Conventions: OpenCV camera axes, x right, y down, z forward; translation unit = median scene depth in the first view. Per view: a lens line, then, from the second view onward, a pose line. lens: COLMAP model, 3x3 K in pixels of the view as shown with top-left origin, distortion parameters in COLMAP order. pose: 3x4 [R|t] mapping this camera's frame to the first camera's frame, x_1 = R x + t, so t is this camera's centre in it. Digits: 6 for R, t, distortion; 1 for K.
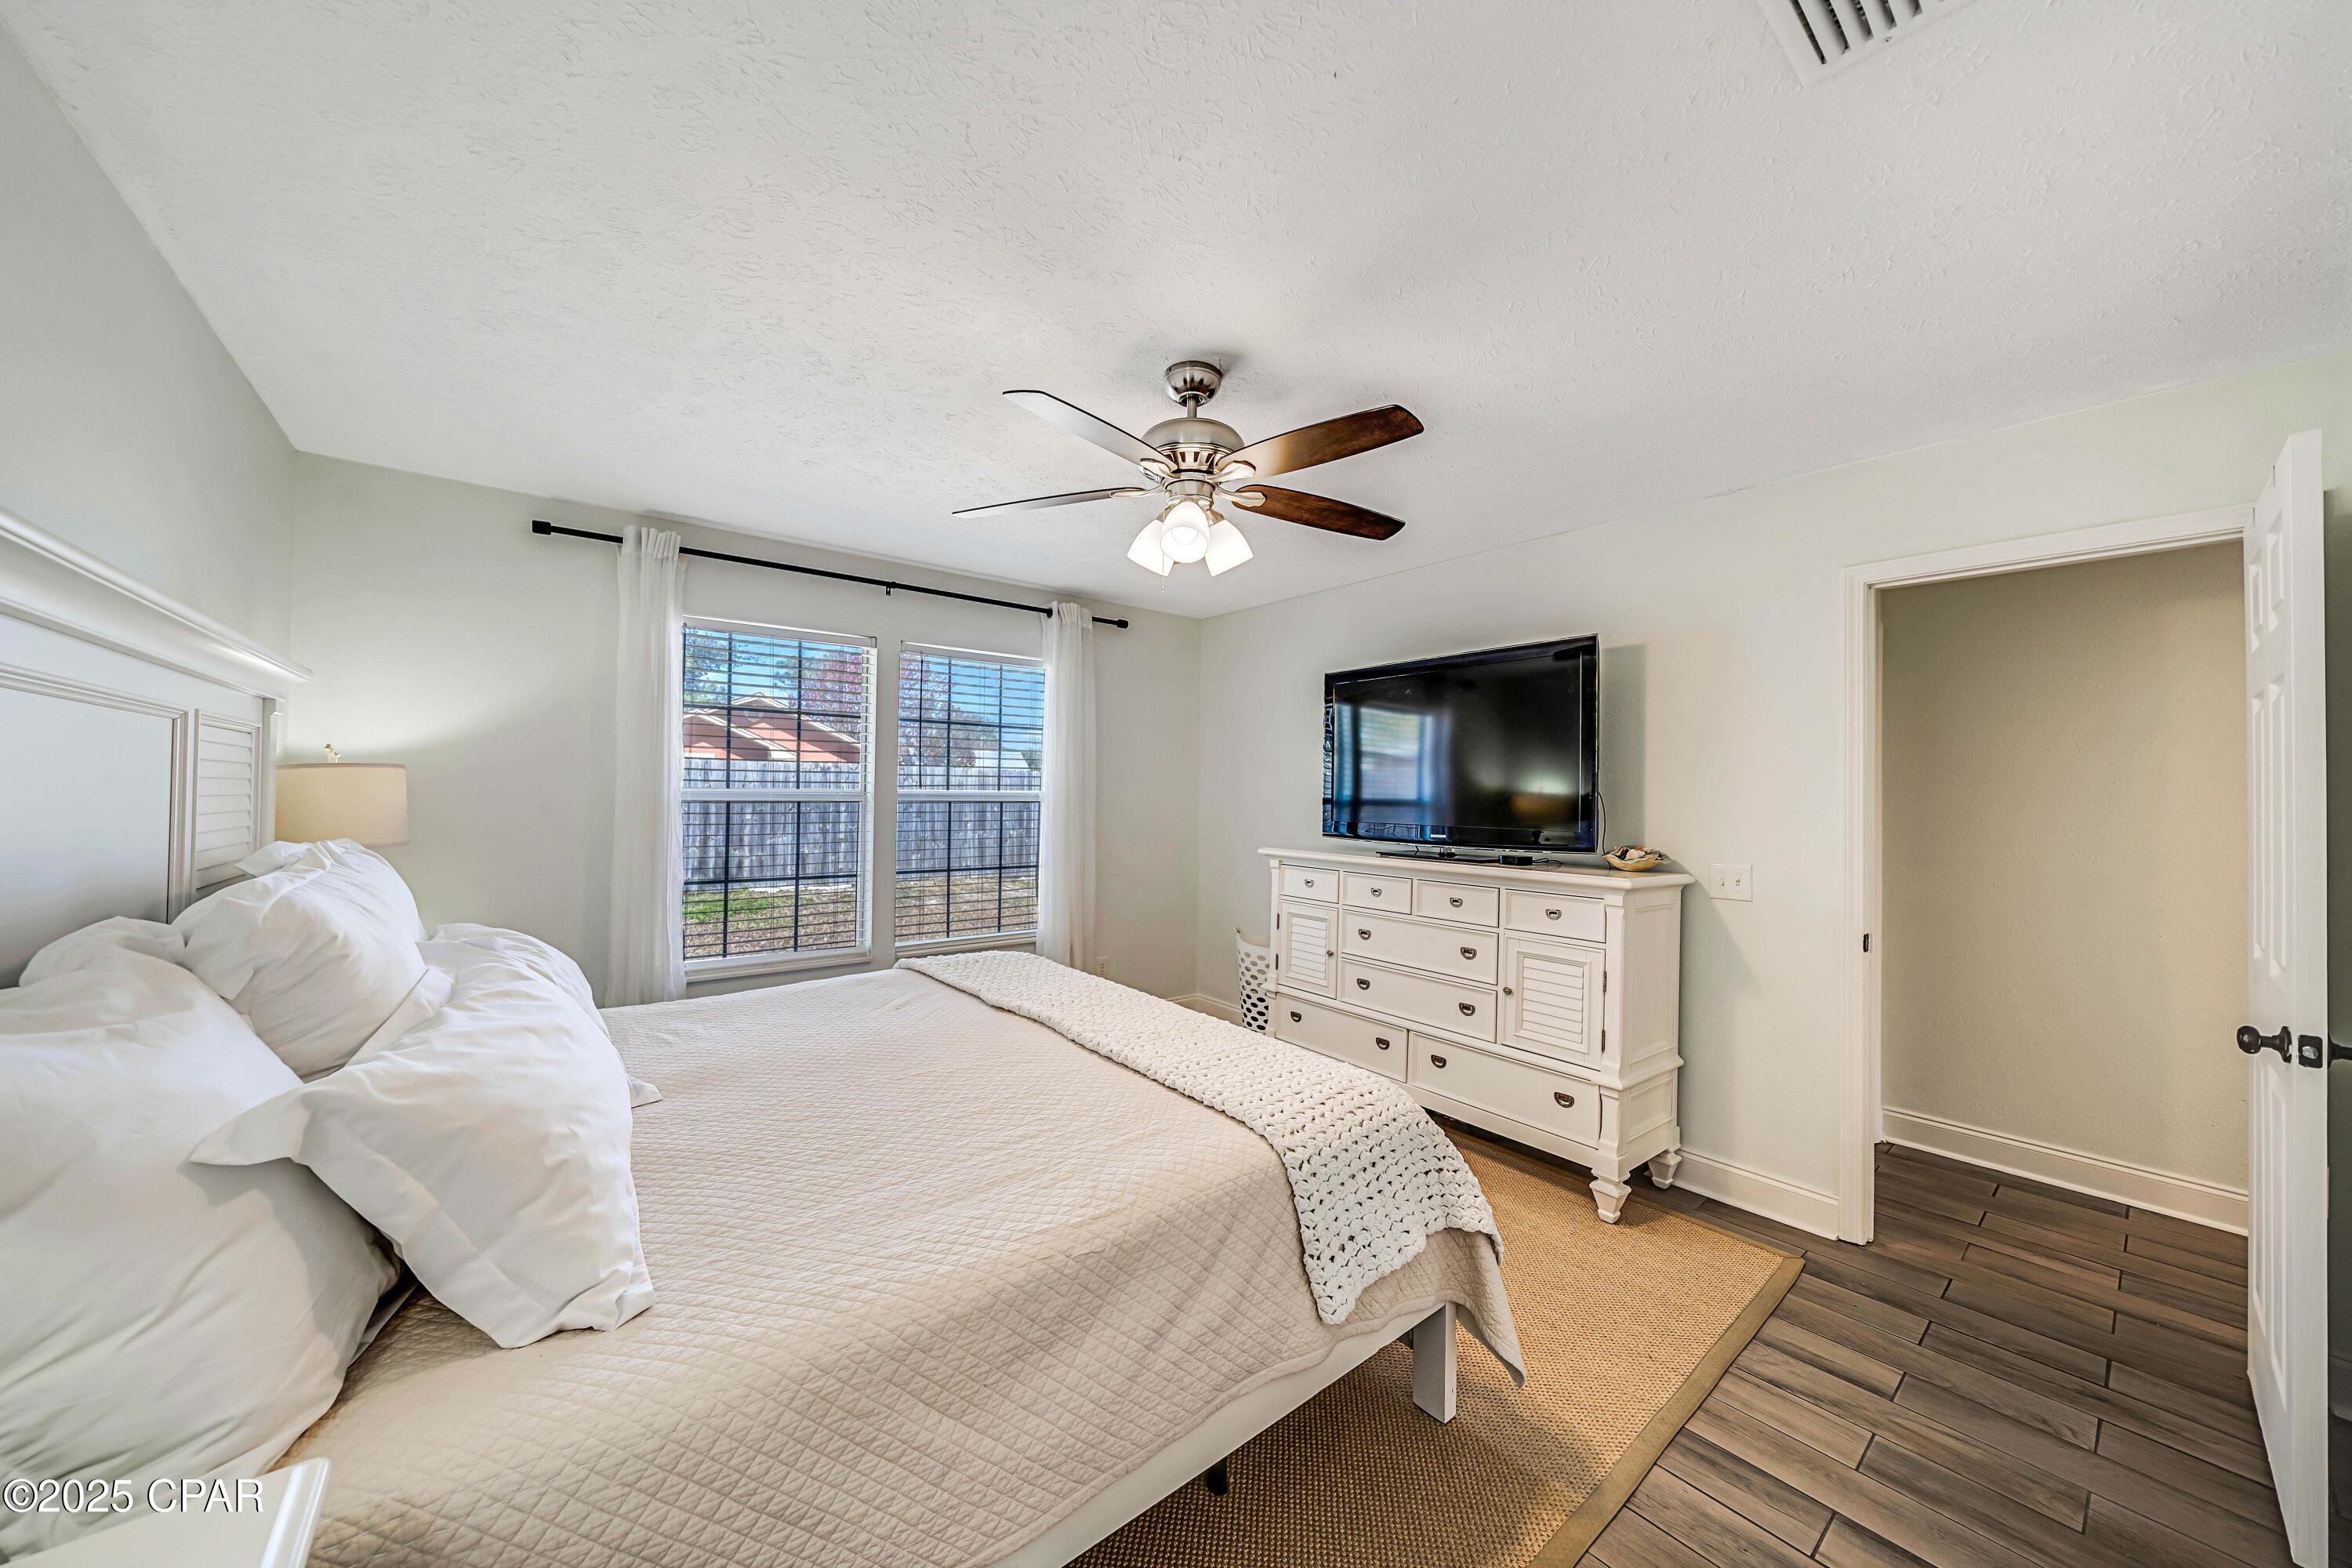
lens RADIAL K [[812.9, 0, 1169.8], [0, 812.9, 782.9], [0, 0, 1]] dist [-0.000753, -0.000290]
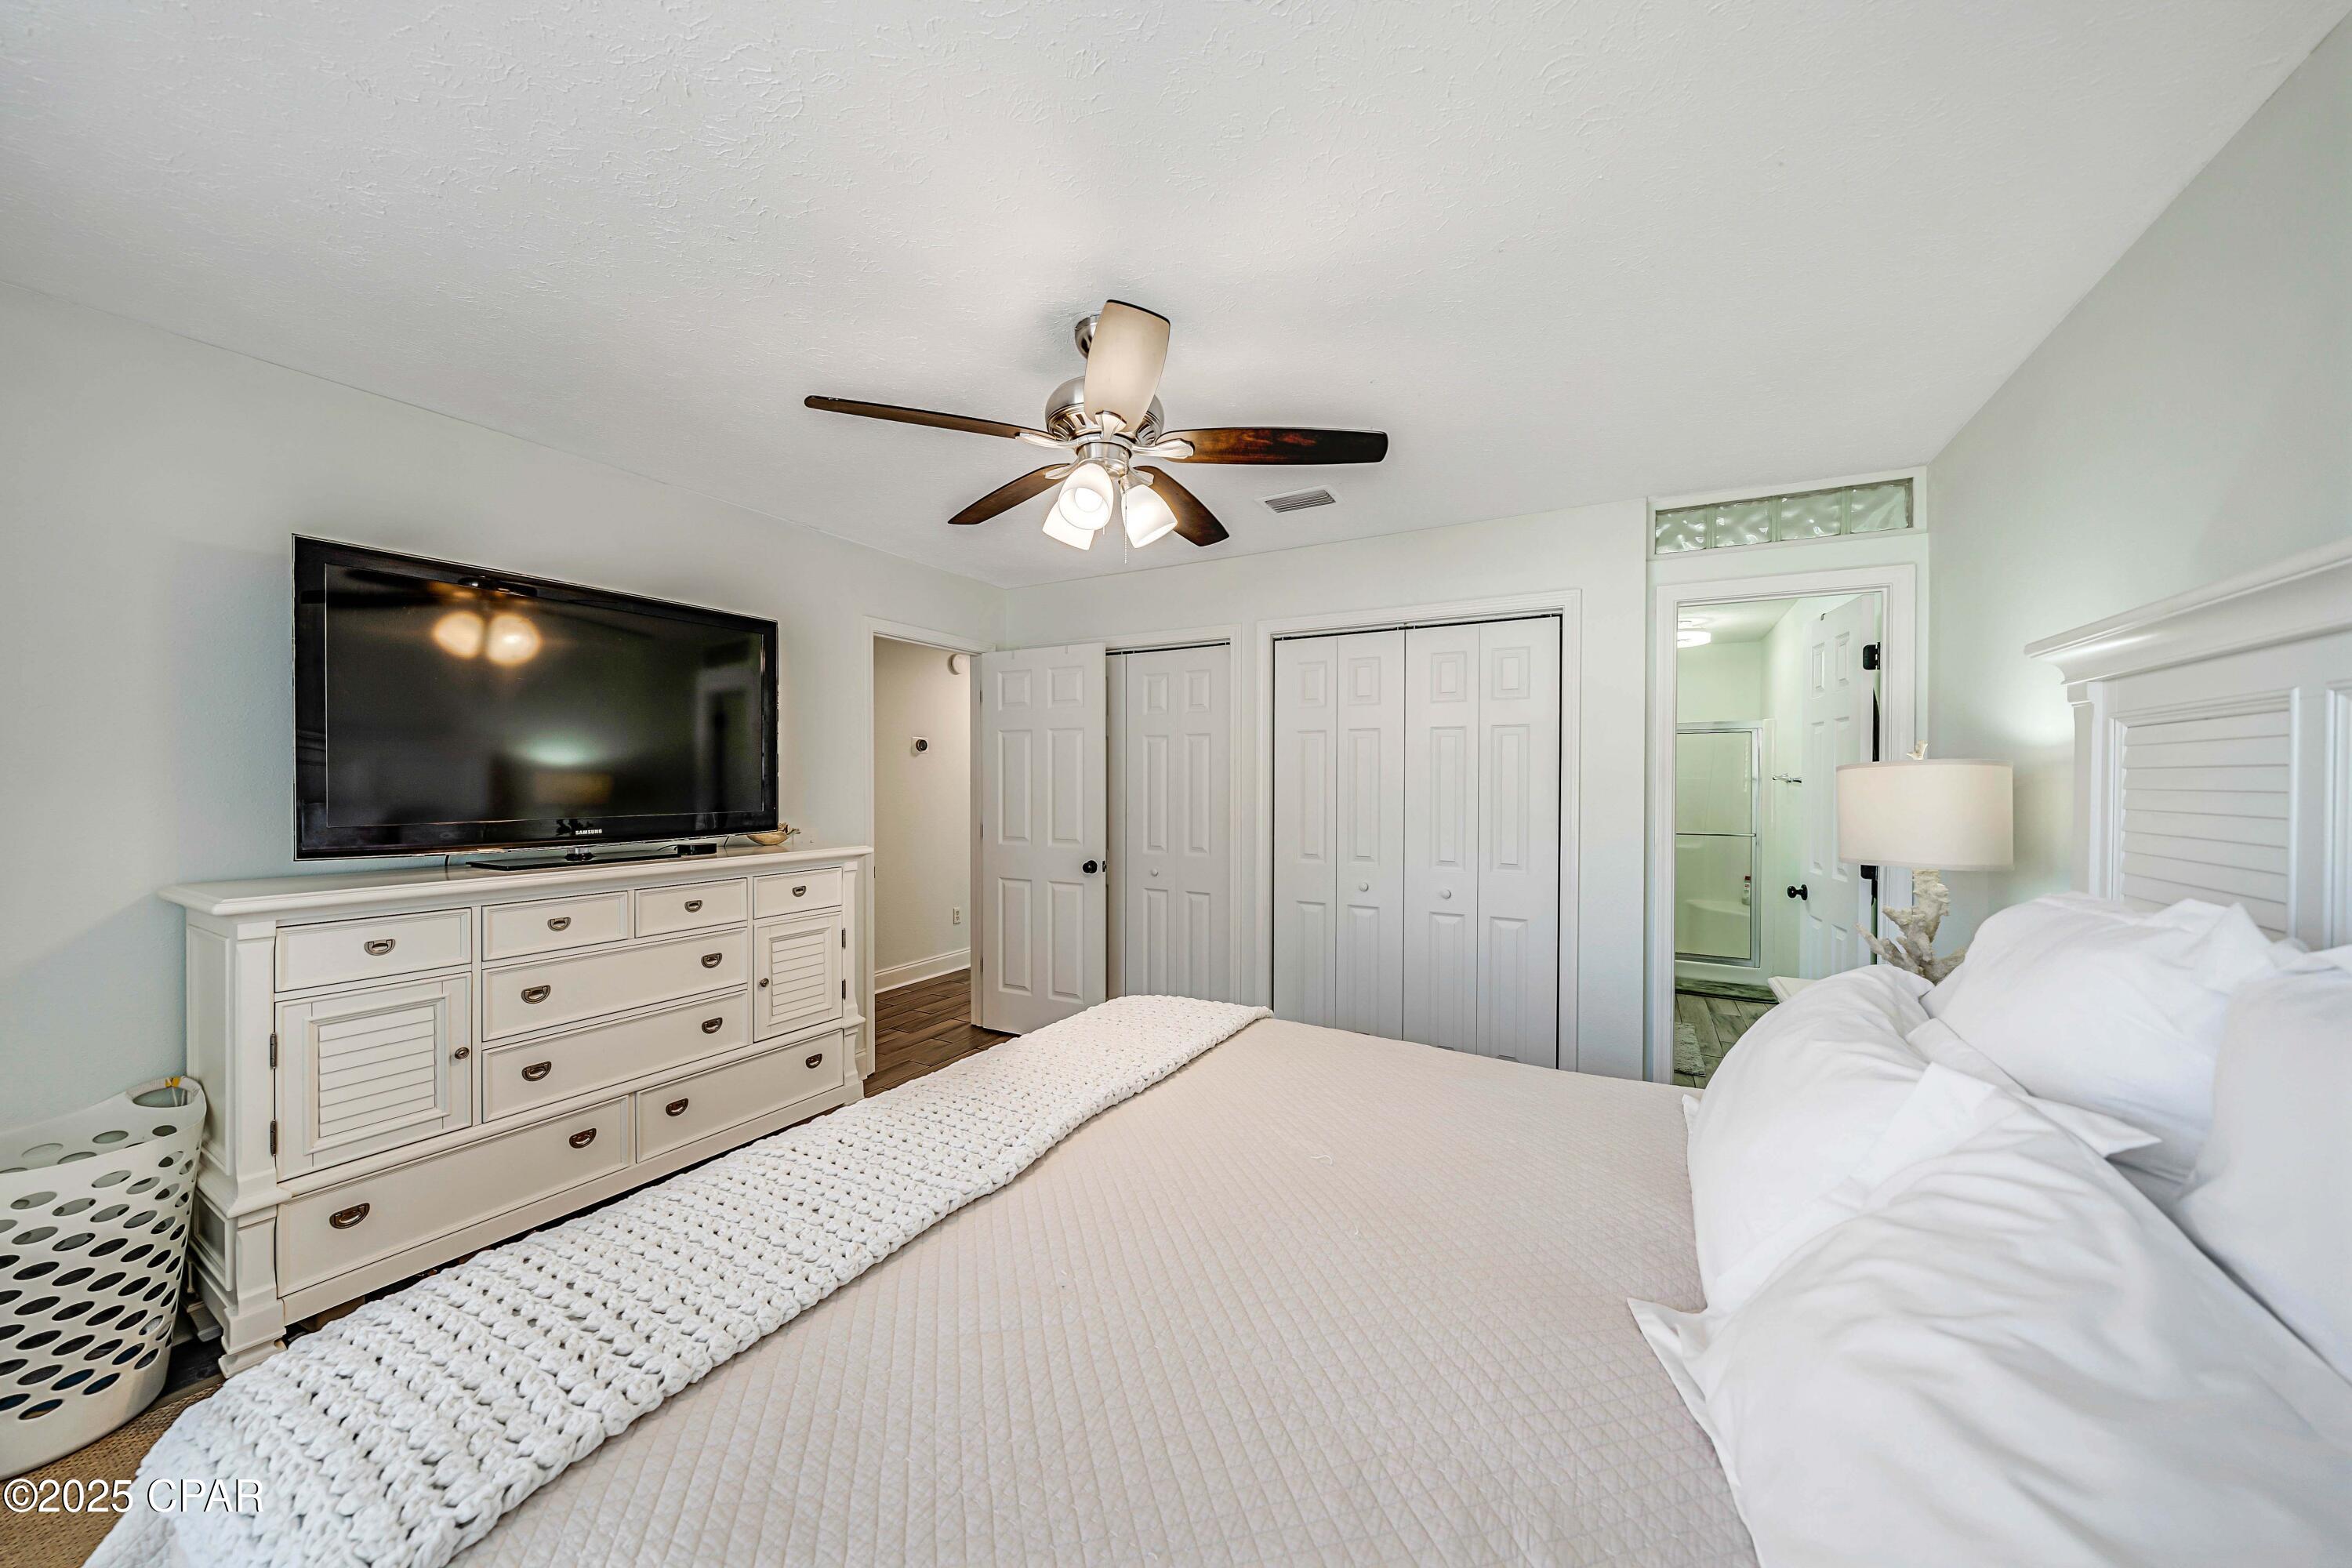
lens RADIAL K [[816.4, 0, 1152.8], [0, 816.4, 780.0], [0, 0, 1]] dist [-0.000570, 0.000011]
pose [[-0.365784, -0.021683, 0.930447, -0.605182], [-0.028074, 0.999531, 0.012256, -0.005954], [-0.930276, -0.021639, -0.366221, 0.887061]]
